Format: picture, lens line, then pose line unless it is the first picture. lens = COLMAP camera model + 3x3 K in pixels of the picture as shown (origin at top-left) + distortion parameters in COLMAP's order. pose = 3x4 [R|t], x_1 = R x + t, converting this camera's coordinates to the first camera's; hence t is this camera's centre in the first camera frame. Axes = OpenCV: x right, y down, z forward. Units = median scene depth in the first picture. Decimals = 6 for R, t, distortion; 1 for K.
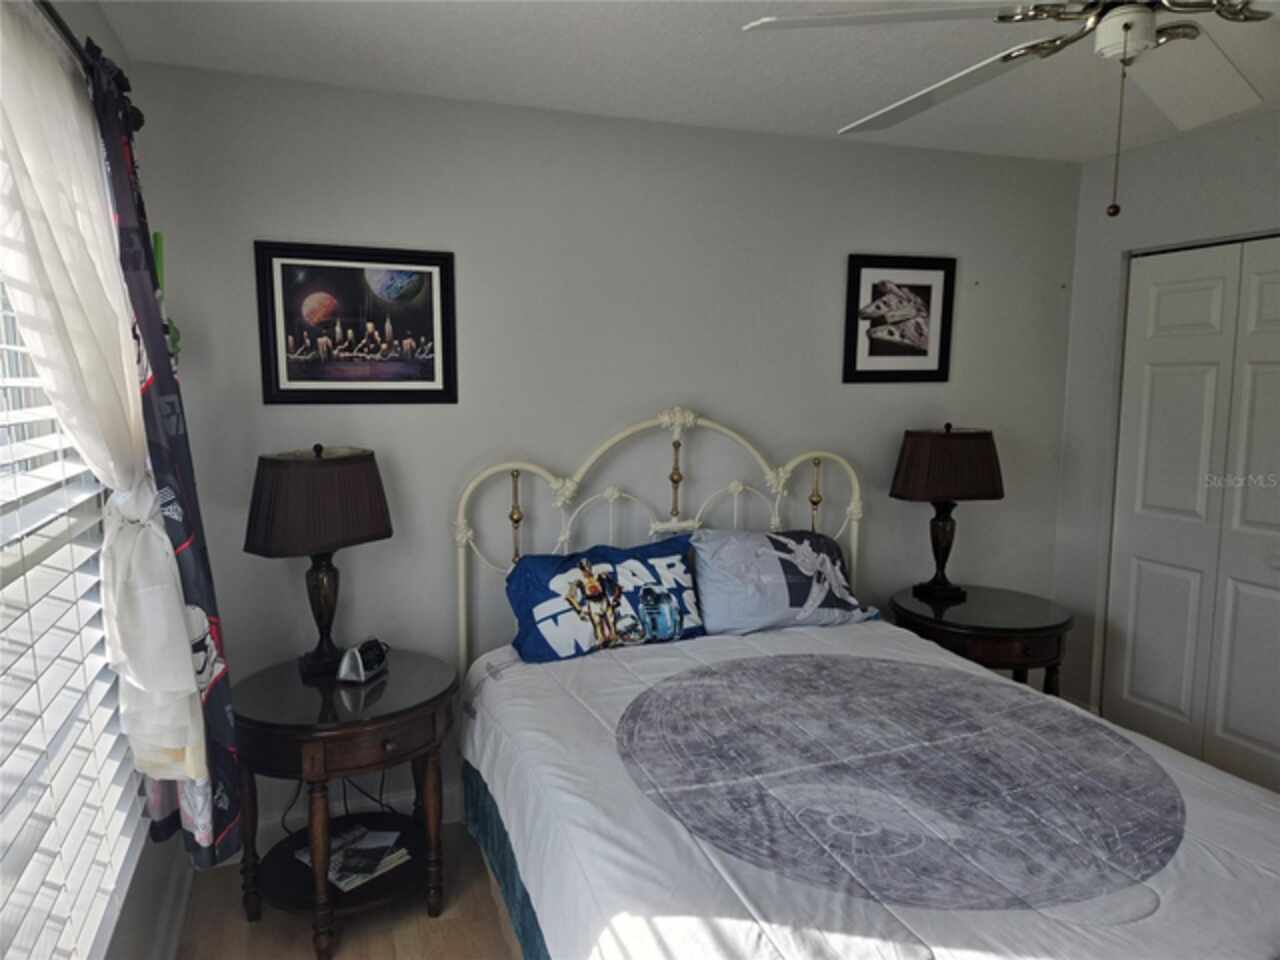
lens RADIAL K [[853.4, 0, 630.1], [0, 853.4, 479.1], [0, 0, 1]] dist [0.066793, -0.058844]
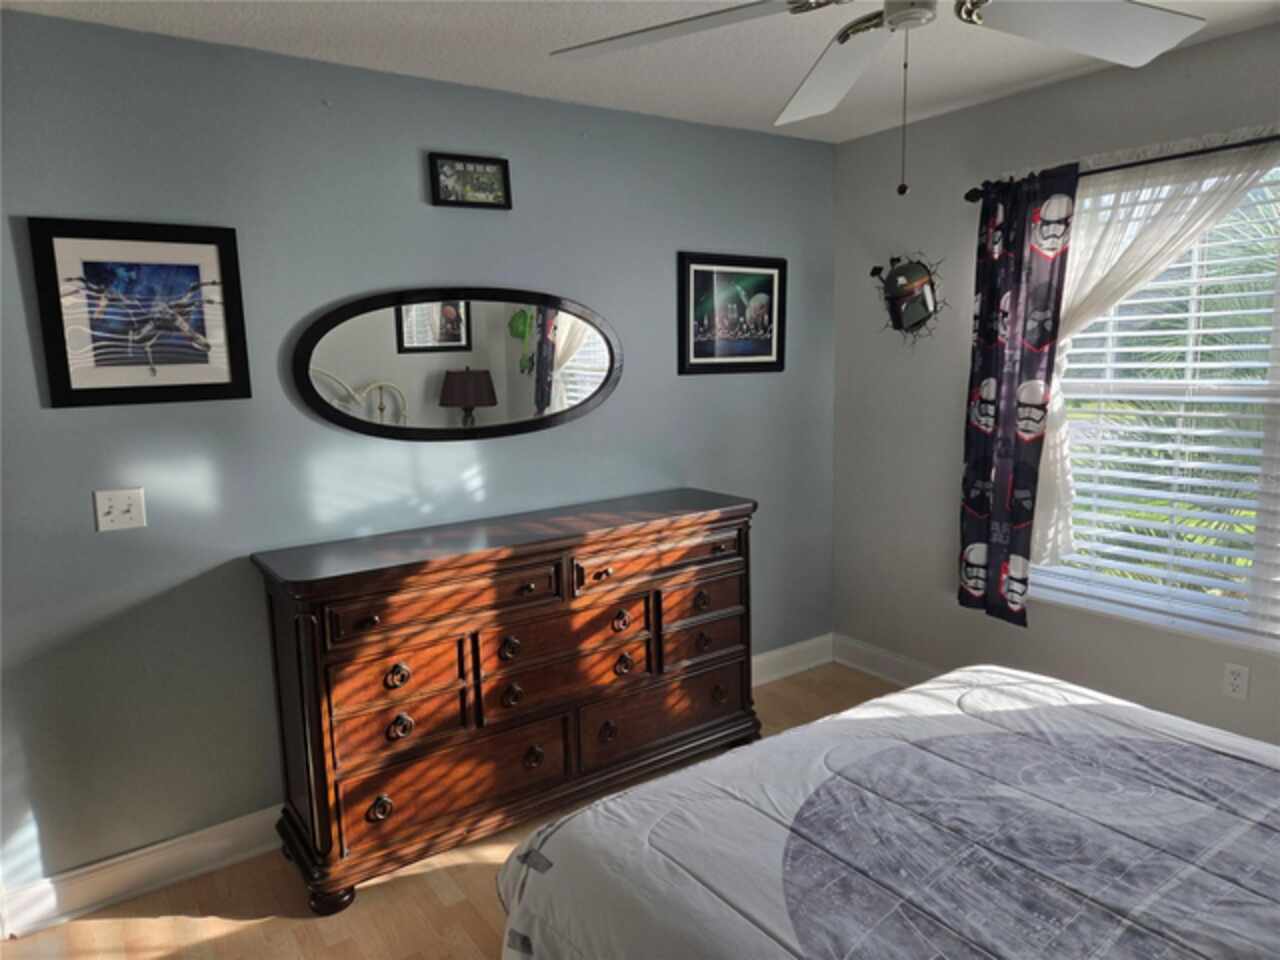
lens RADIAL K [[849.1, 0, 638.5], [0, 849.1, 466.4], [0, 0, 1]] dist [0.073603, -0.060420]
pose [[-0.965845, 0.064160, -0.251051, 0.607381], [-0.000283, 0.968599, 0.248629, -0.124315], [0.259120, 0.240208, -0.935498, 1.047502]]
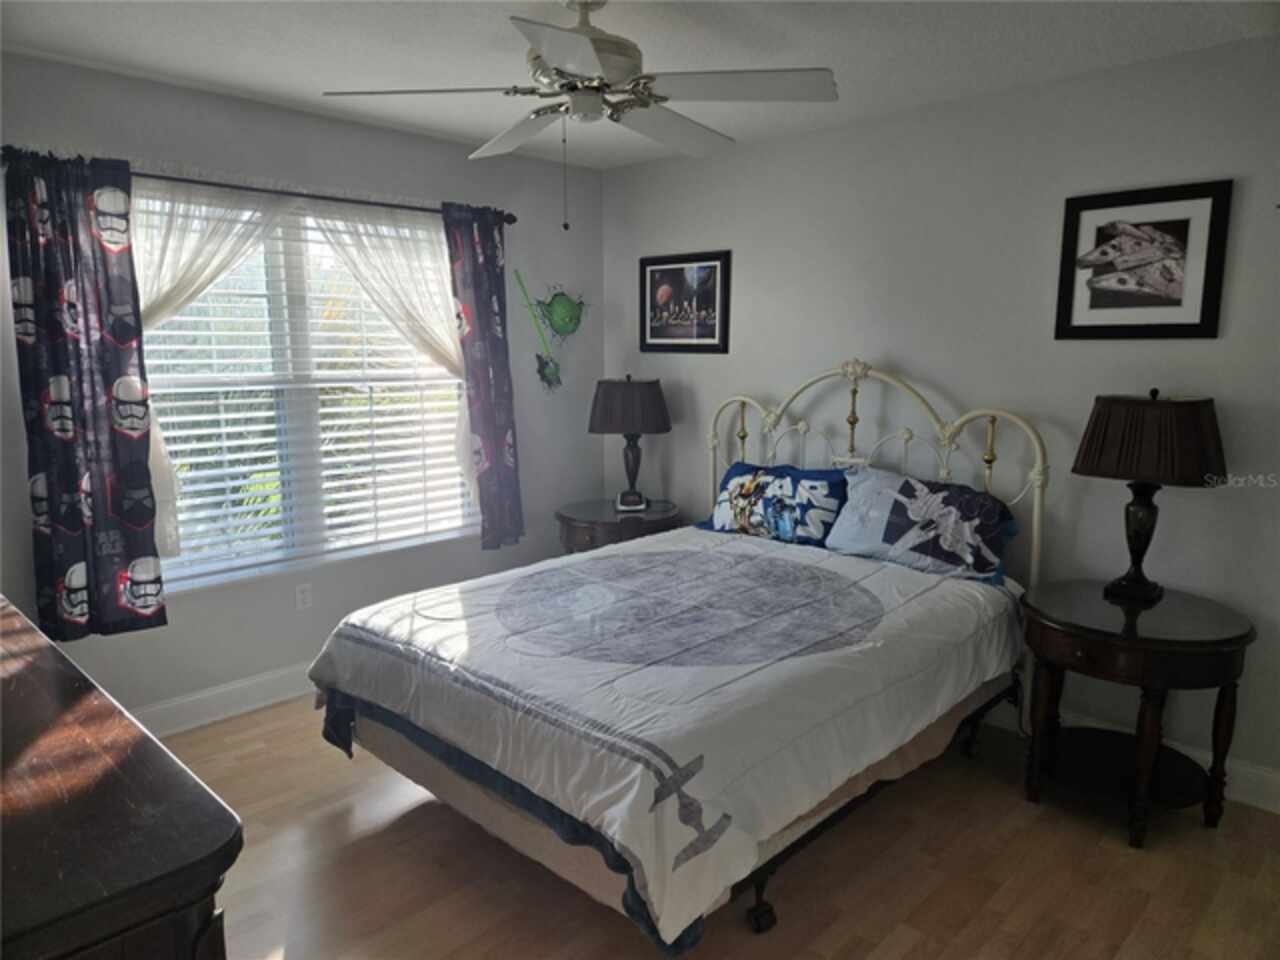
lens RADIAL K [[853.4, 0, 630.1], [0, 853.4, 479.1], [0, 0, 1]] dist [0.066793, -0.058844]
pose [[0.427038, 0.145470, -0.892456, 1.079824], [-0.109154, 0.988050, 0.108822, -0.017739], [0.897621, 0.050944, 0.437813, 0.223586]]
